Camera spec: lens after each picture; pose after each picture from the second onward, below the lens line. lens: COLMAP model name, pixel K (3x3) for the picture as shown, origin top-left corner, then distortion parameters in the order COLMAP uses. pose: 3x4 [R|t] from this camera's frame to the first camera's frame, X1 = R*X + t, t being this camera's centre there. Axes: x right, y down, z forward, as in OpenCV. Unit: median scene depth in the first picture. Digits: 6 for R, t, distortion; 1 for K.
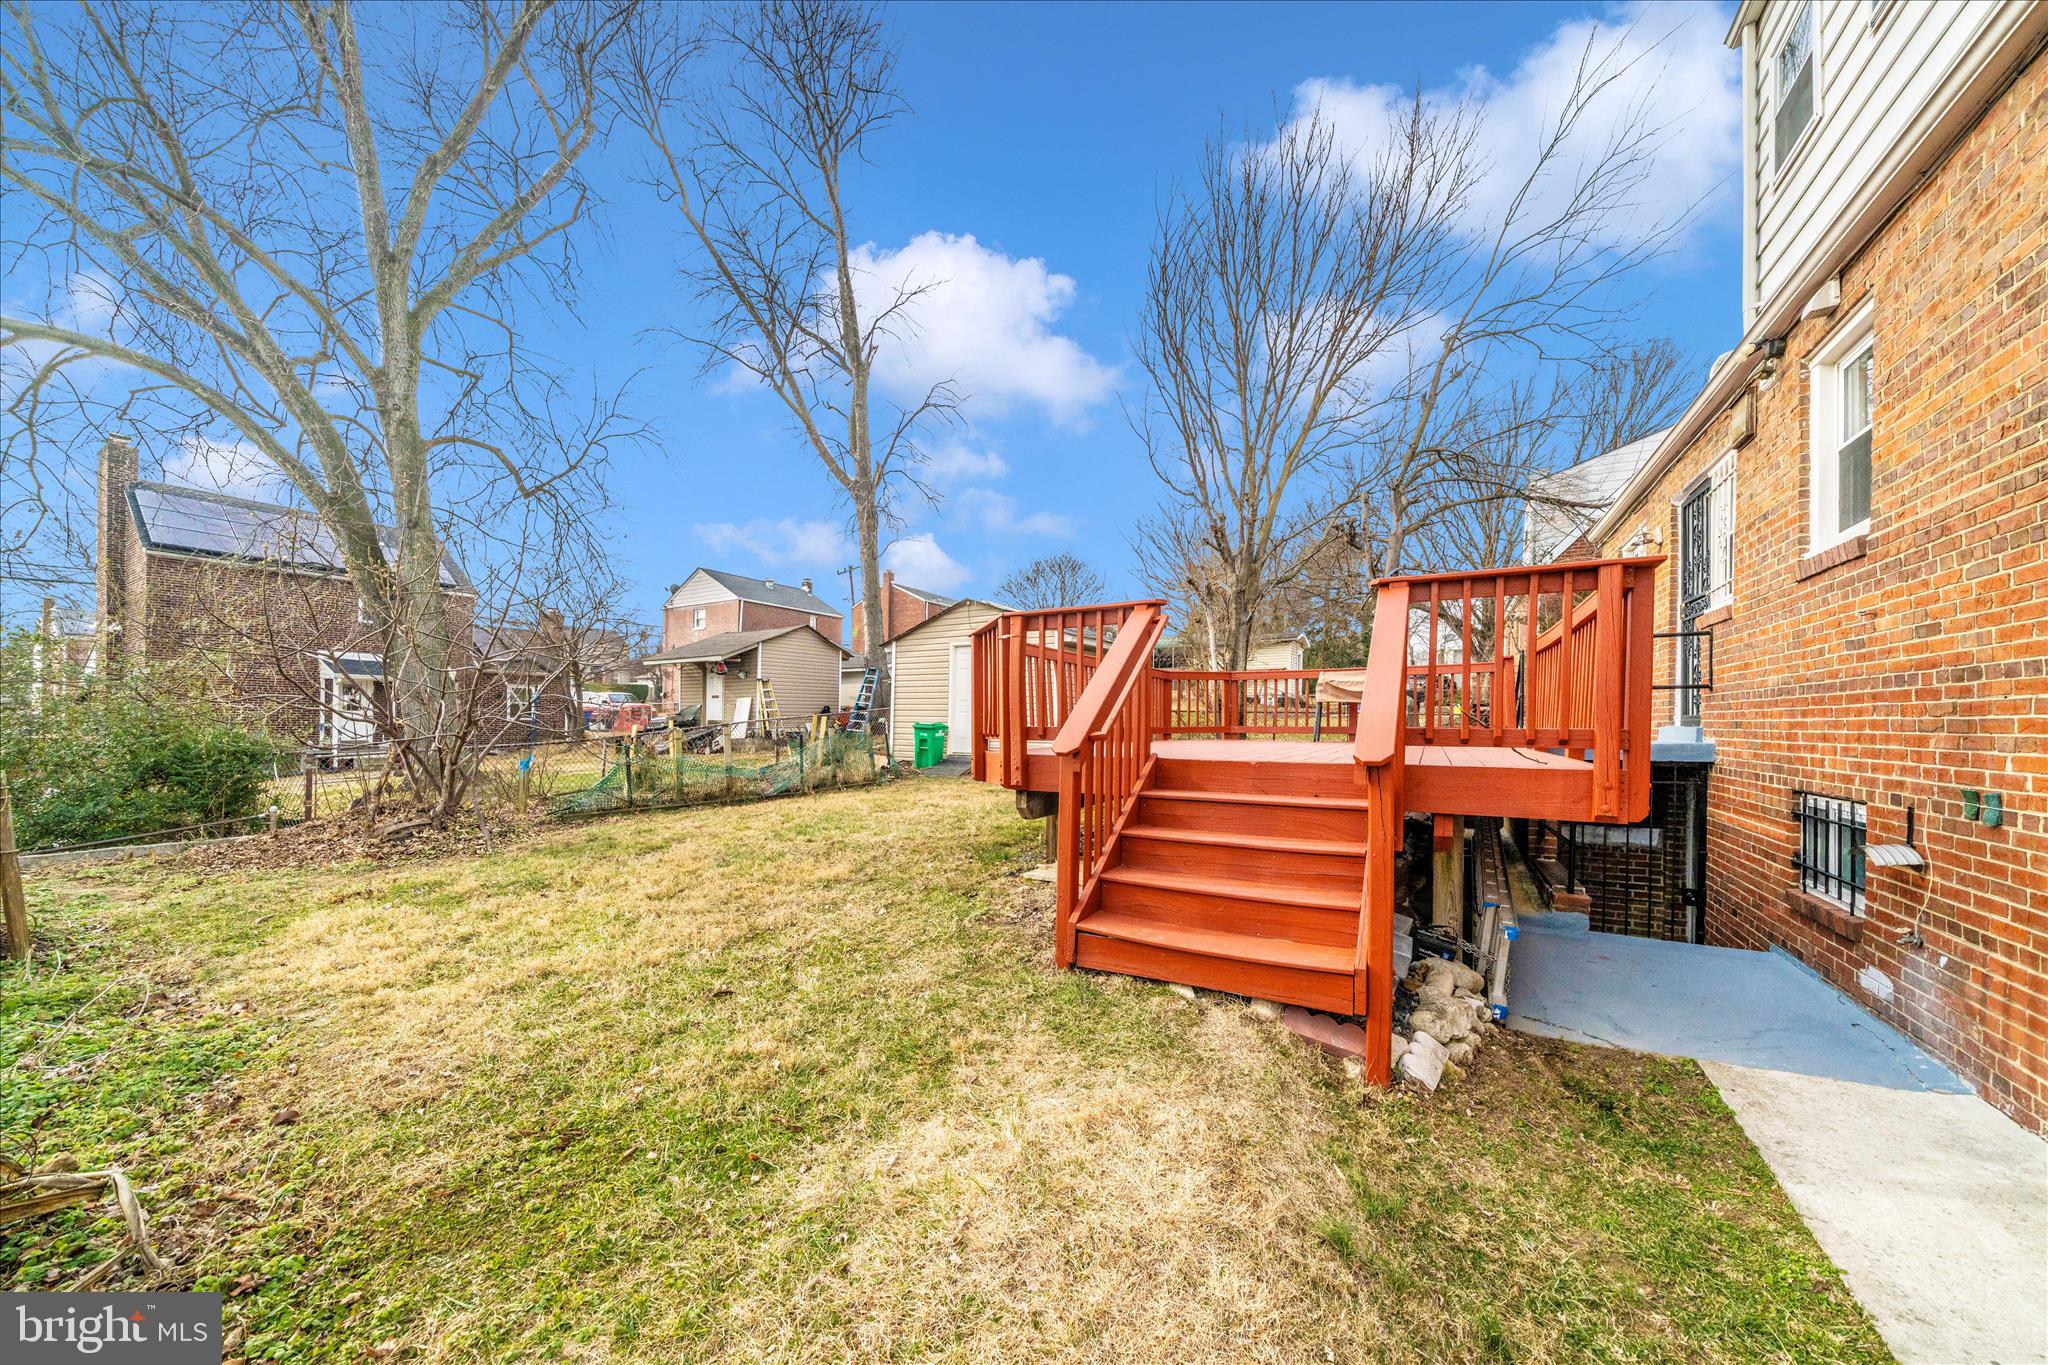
lens RADIAL K [[709.7, 0, 1005.0], [0, 709.7, 750.9], [0, 0, 1]] dist [-0.000531, -0.000095]
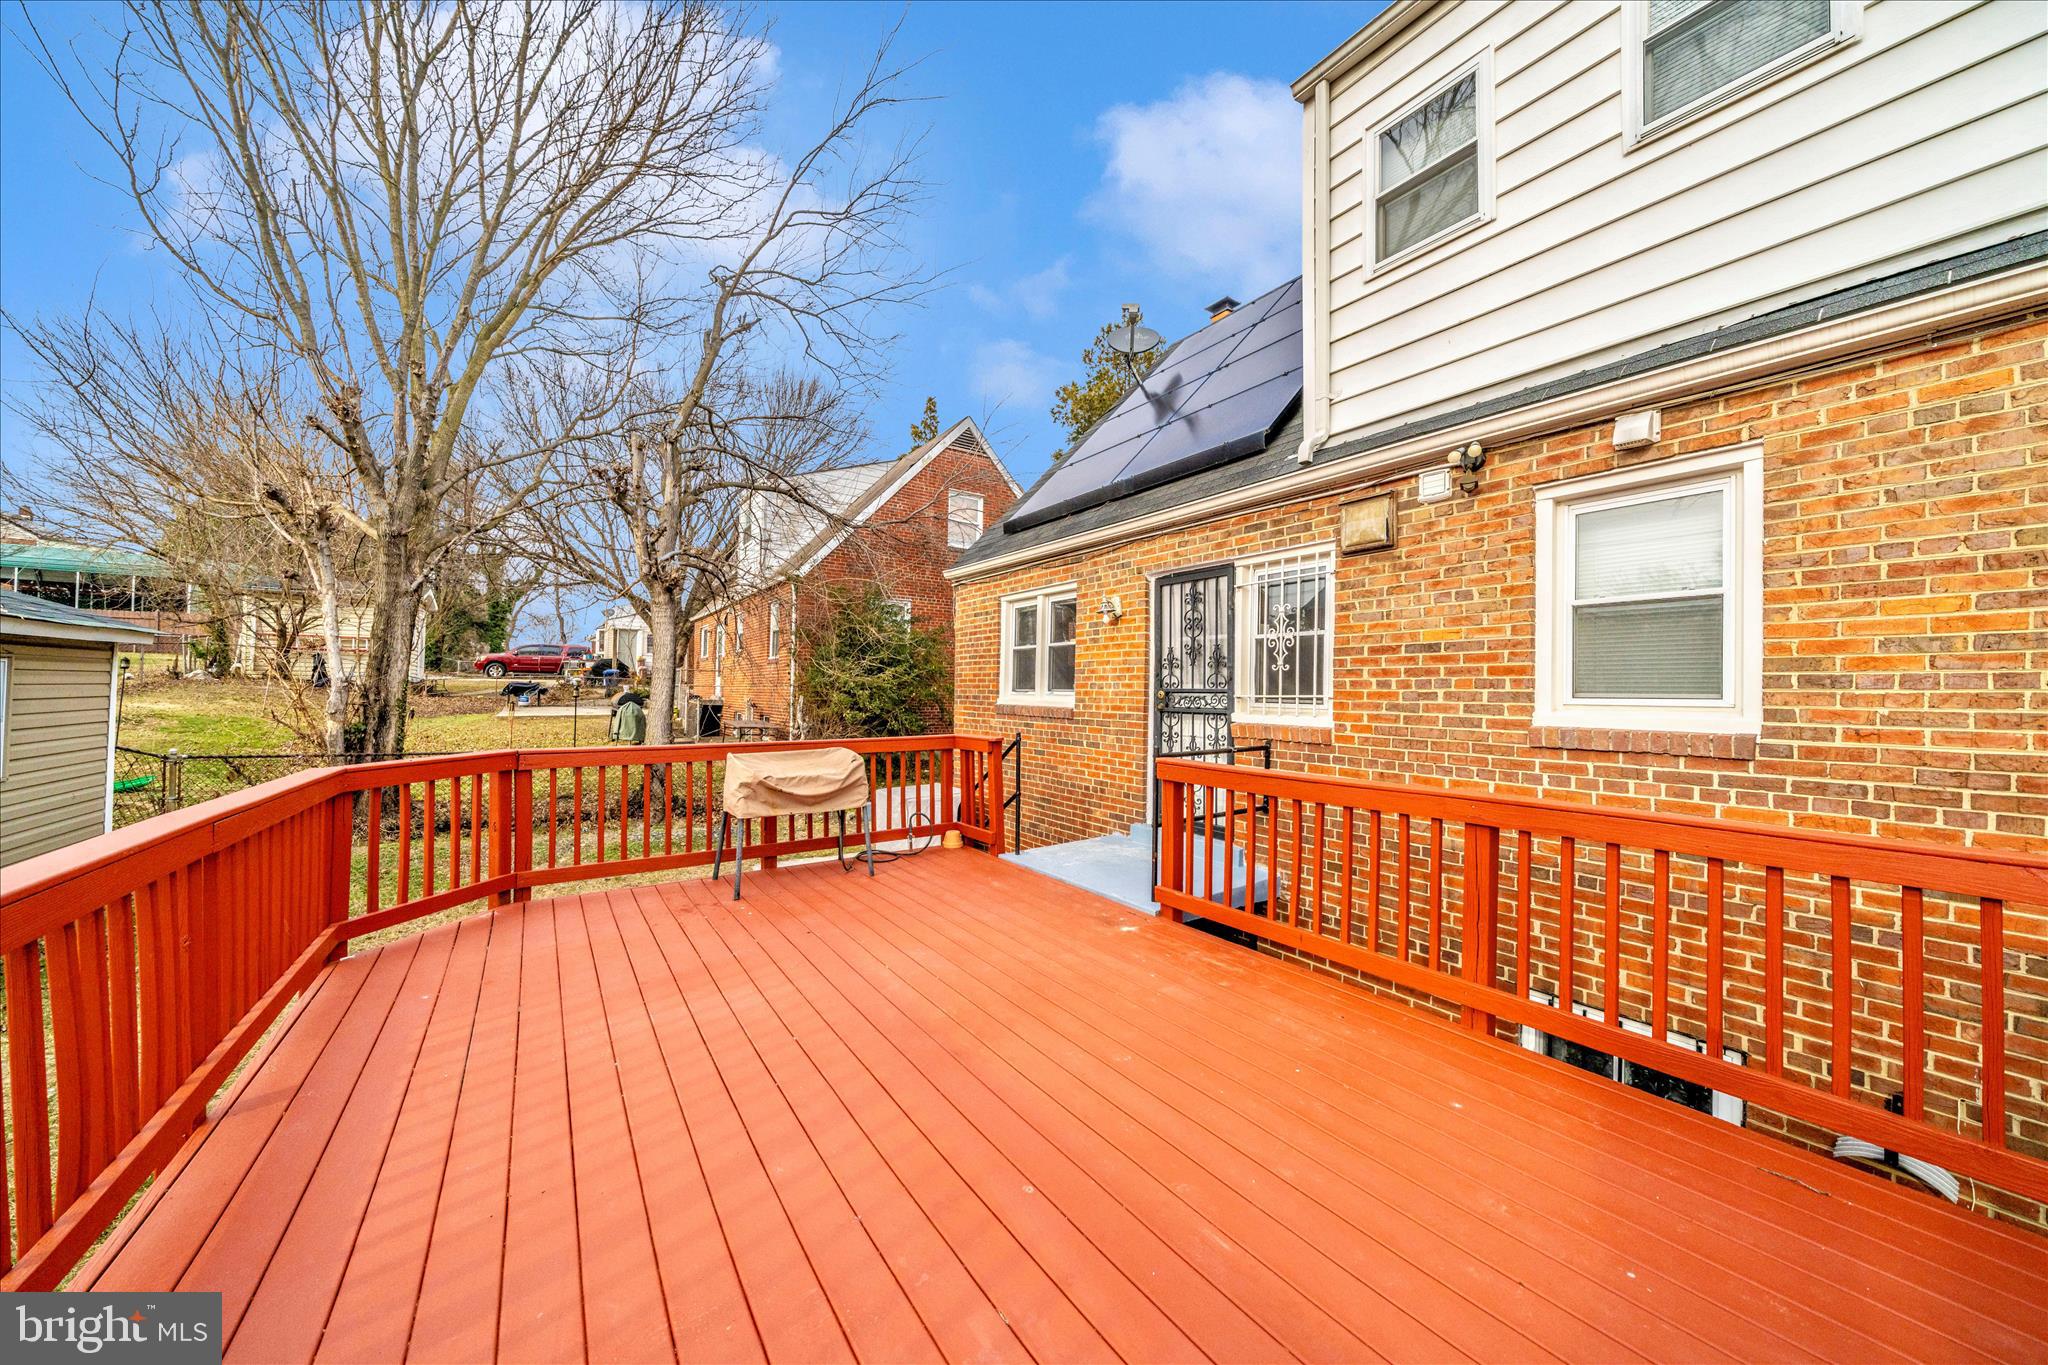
lens RADIAL K [[702.3, 0, 1017.8], [0, 702.3, 695.6], [0, 0, 1]] dist [-0.001454, -0.000096]
pose [[0.410772, -0.006010, 0.911718, 0.028078], [0.022700, 0.999736, -0.003638, -0.085163], [-0.911455, 0.022191, 0.410800, 0.333723]]
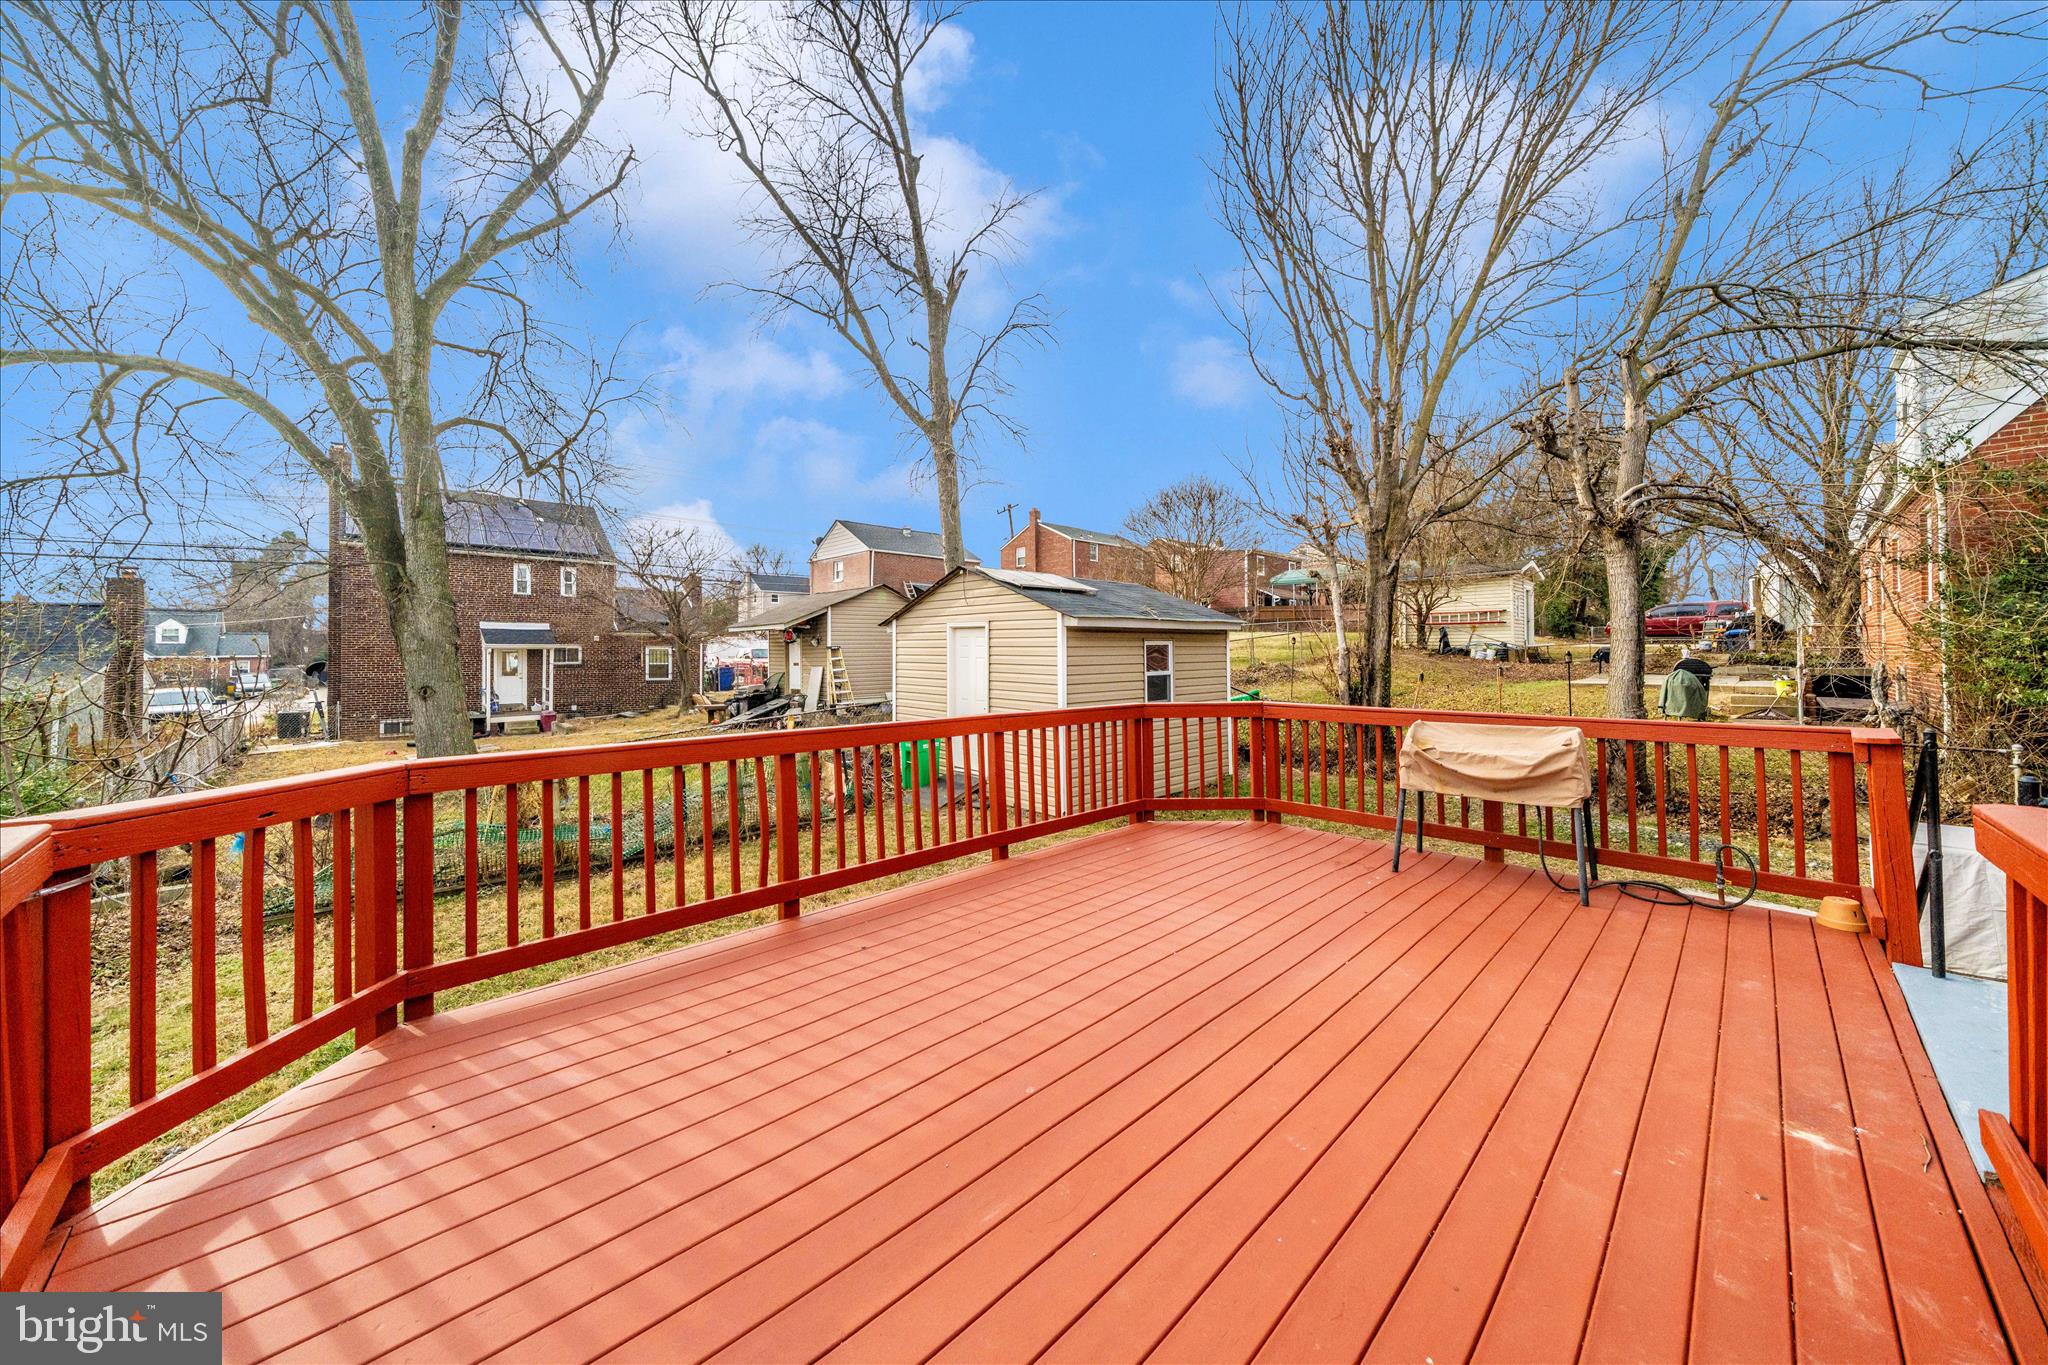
lens RADIAL K [[718.7, 0, 1018.8], [0, 718.7, 656.0], [0, 0, 1]] dist [-0.001181, -0.000282]
pose [[0.966328, -0.011206, -0.257068, 0.174128], [0.002615, 0.999427, -0.033738, -0.081029], [0.257299, 0.031930, 0.965804, 0.243222]]
